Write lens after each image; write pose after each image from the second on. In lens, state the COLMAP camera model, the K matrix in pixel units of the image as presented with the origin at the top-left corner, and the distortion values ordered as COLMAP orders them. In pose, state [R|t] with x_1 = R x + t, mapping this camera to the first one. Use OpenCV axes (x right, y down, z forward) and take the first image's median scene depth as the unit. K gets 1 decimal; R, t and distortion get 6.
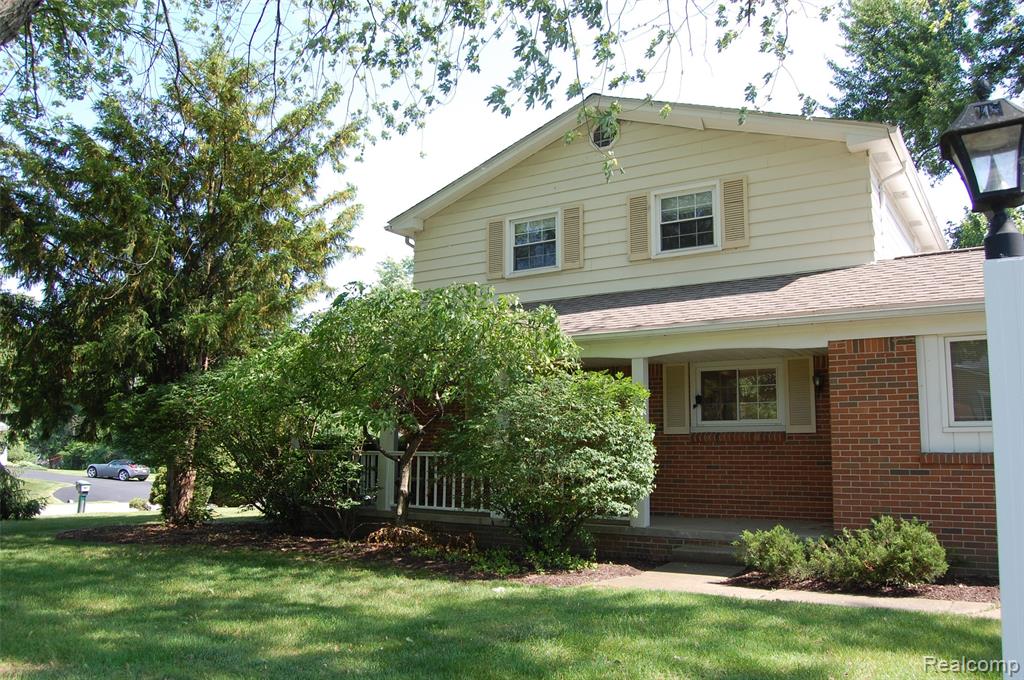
lens RADIAL K [[805.7, 0, 511.6], [0, 805.7, 340.3], [0, 0, 1]] dist [-0.090487, 0.035994]
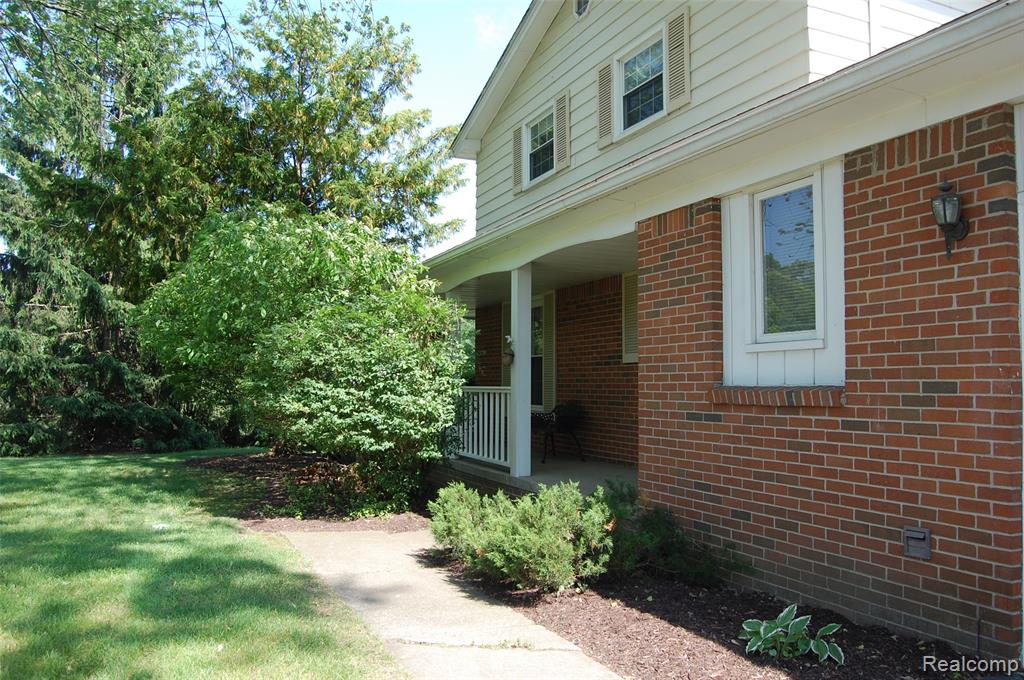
lens RADIAL K [[805.7, 0, 512.2], [0, 805.7, 334.3], [0, 0, 1]] dist [-0.090487, 0.035994]
pose [[0.835620, -0.036318, -0.548107, 0.534996], [0.071401, 0.996528, 0.042825, 0.046824], [0.544648, -0.074920, 0.835311, 0.285119]]
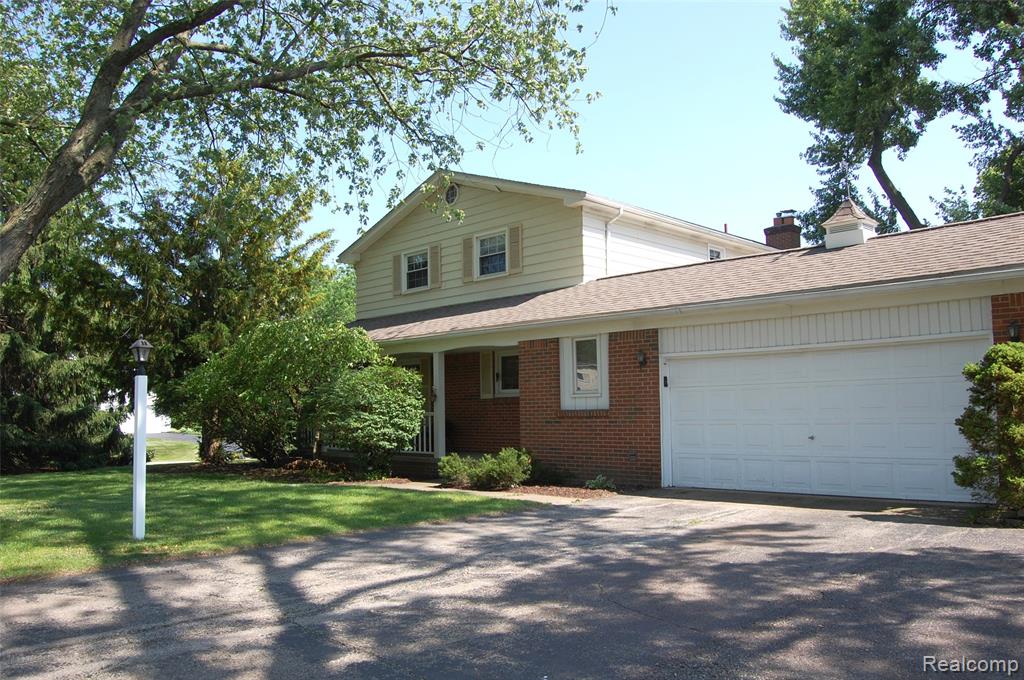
lens RADIAL K [[805.7, 0, 518.9], [0, 805.7, 340.9], [0, 0, 1]] dist [-0.090487, 0.035994]
pose [[0.979767, -0.041379, -0.195818, 0.563576], [0.051990, 0.997427, 0.049361, -0.062923], [0.193271, -0.058543, 0.979397, -0.466829]]
